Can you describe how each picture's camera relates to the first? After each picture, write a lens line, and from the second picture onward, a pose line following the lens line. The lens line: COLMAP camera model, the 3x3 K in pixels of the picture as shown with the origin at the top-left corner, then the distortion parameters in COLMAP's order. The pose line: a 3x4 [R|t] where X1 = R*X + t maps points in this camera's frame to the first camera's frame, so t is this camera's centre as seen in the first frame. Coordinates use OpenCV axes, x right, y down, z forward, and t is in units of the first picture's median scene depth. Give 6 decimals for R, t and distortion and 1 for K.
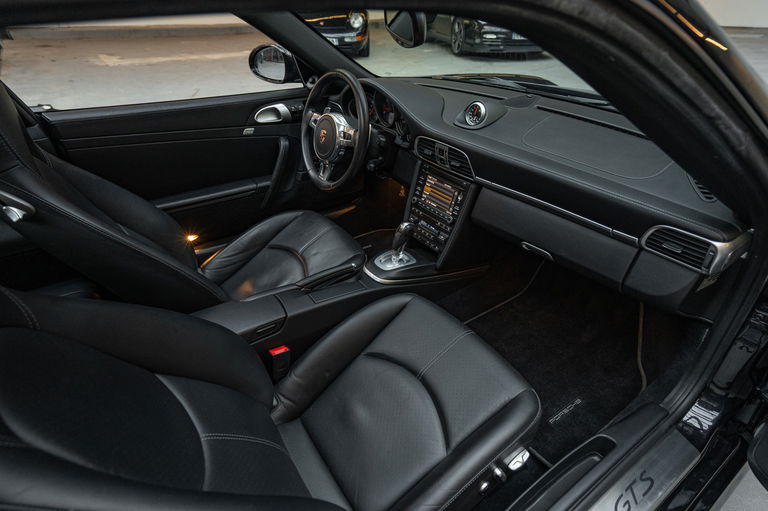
lens RADIAL K [[450.5, 0, 384.0], [0, 450.5, 255.5], [0, 0, 1]] dist [0.018418, 0.000170]
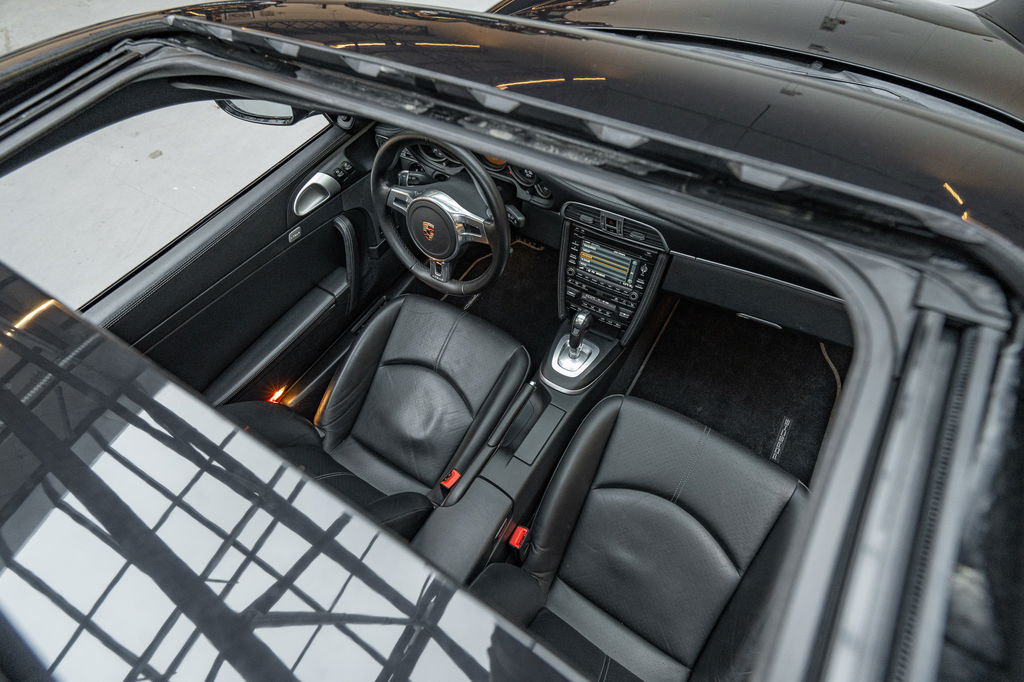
lens RADIAL K [[487.7, 0, 512.0], [0, 487.7, 341.0], [0, 0, 1]] dist [0.001635, 0.000075]
pose [[0.918889, -0.366964, 0.144846, -0.196293], [0.283534, 0.869565, 0.404309, -0.399654], [-0.274320, -0.330446, 0.903080, 0.239396]]
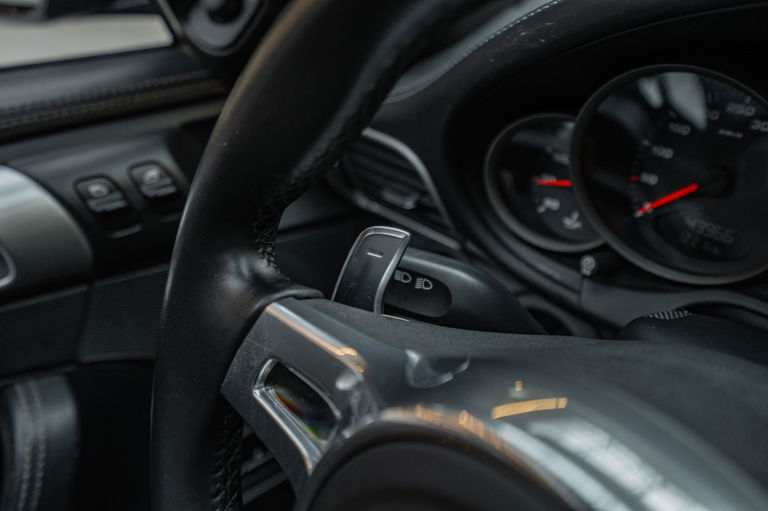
lens RADIAL K [[763.2, 0, 384.0], [0, 763.2, 255.5], [0, 0, 1]] dist [0.313679, 0.000120]
pose [[0.996879, -0.051011, 0.060247, -0.153263], [0.054790, 0.996519, -0.062830, -0.346396], [-0.056832, 0.065935, 0.996204, 0.897926]]
